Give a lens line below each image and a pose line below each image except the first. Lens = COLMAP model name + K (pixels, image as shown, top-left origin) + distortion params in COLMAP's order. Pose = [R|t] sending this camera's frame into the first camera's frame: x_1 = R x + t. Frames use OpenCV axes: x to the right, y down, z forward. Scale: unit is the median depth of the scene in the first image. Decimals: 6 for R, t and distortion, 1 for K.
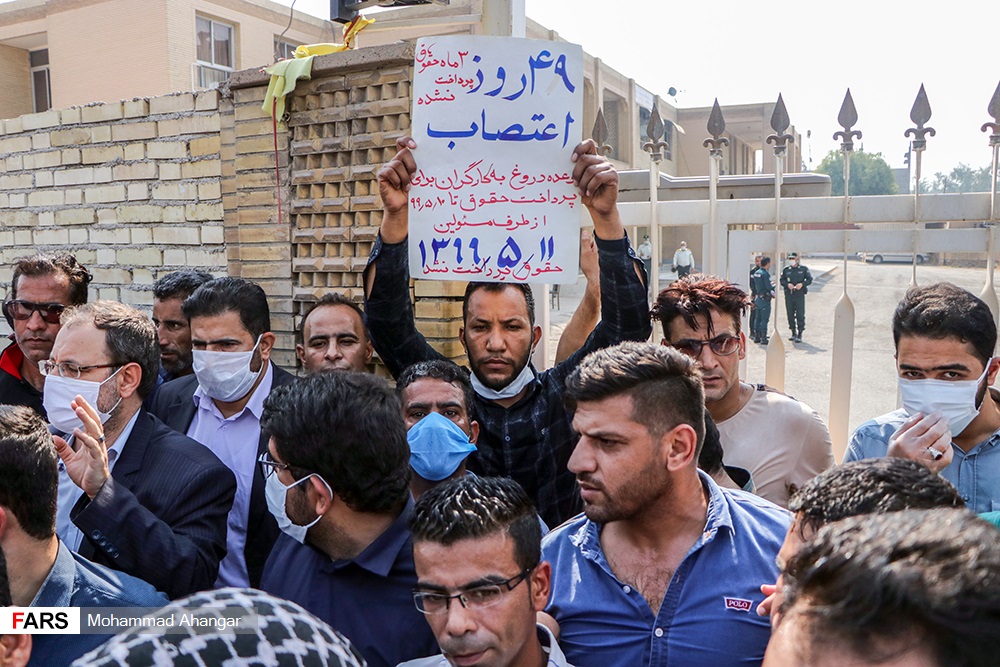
lens RADIAL K [[833.0, 0, 500.0], [0, 833.0, 333.5], [0, 0, 1]] dist [-0.178866, 0.137051]
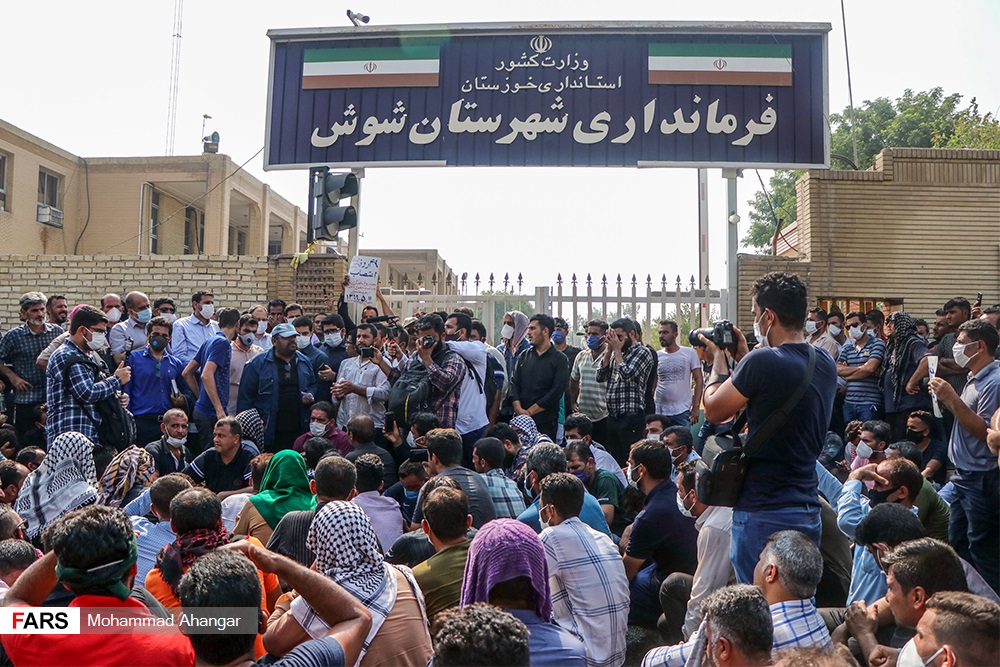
lens RADIAL K [[833.0, 0, 500.0], [0, 833.0, 333.5], [0, 0, 1]] dist [-0.178866, 0.137051]
pose [[0.921432, 0.048679, 0.385478, -0.720862], [0.013330, 0.987576, -0.156577, 0.549965], [-0.388310, 0.149413, 0.909335, -2.377390]]
